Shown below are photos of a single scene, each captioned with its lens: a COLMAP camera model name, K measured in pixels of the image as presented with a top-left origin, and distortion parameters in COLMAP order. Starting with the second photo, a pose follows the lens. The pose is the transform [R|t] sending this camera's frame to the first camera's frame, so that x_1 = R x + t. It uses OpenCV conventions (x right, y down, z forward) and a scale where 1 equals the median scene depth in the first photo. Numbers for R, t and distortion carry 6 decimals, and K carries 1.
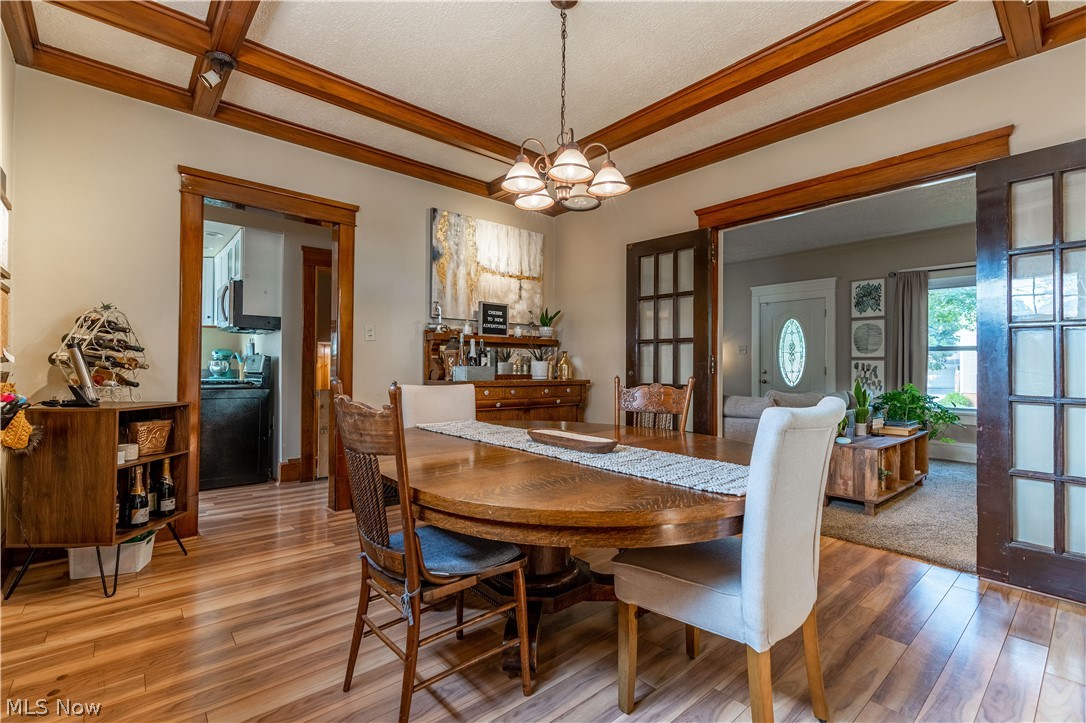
lens RADIAL K [[491.1, 0, 541.9], [0, 491.1, 363.5], [0, 0, 1]] dist [-0.010694, 0.003721]
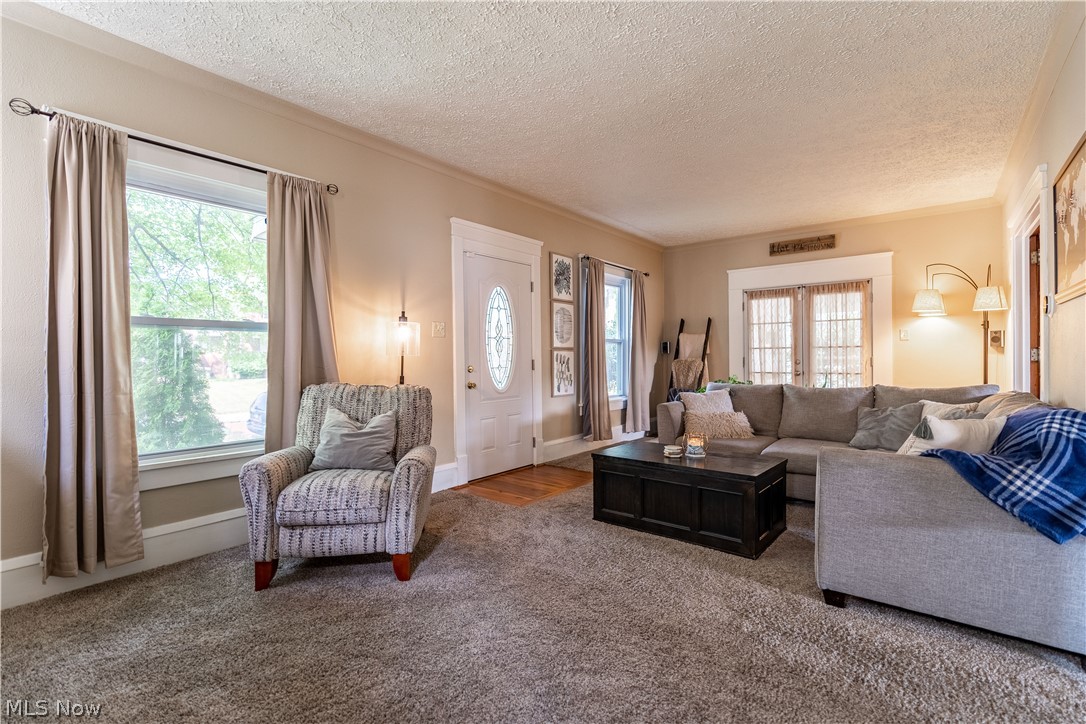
lens RADIAL K [[491.1, 0, 551.3], [0, 491.1, 359.8], [0, 0, 1]] dist [-0.010694, 0.003721]
pose [[-0.181966, -0.009279, 0.983261, -0.161983], [0.002349, 0.999949, 0.009871, 0.000036], [-0.983302, 0.004106, -0.181934, 1.154392]]
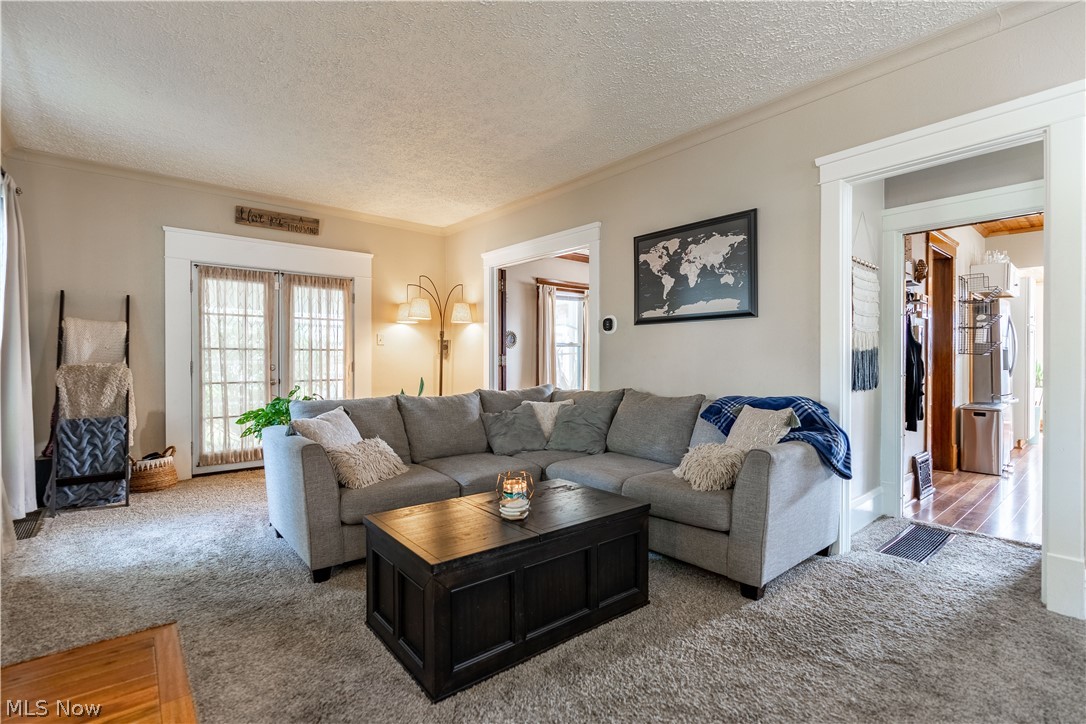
lens RADIAL K [[491.1, 0, 543.5], [0, 491.1, 366.7], [0, 0, 1]] dist [-0.010694, 0.003721]
pose [[-0.999820, -0.006111, 0.017977, 0.272204], [-0.005857, 0.999883, 0.014118, 0.000660], [-0.018061, 0.014010, -0.999739, 1.256794]]
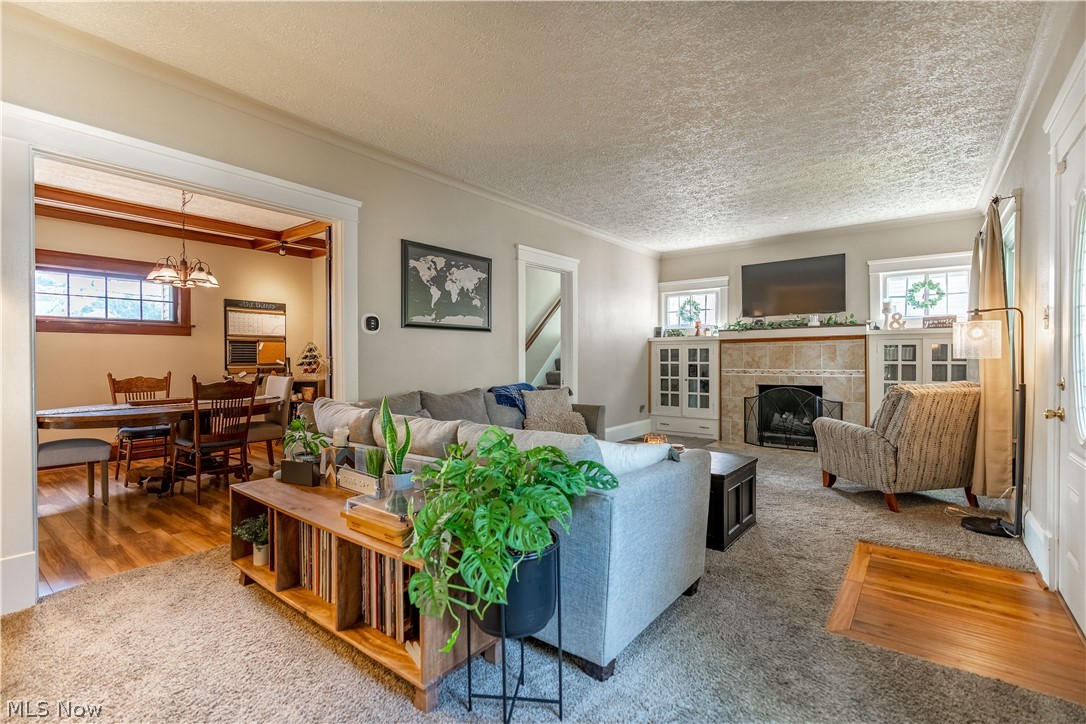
lens RADIAL K [[491.1, 0, 547.1], [0, 491.1, 359.7], [0, 0, 1]] dist [-0.010694, 0.003721]
pose [[0.194734, -0.002063, -0.980854, 0.789913], [0.010500, 0.999945, -0.000019, -0.002151], [0.980800, -0.010295, 0.194745, 0.705683]]
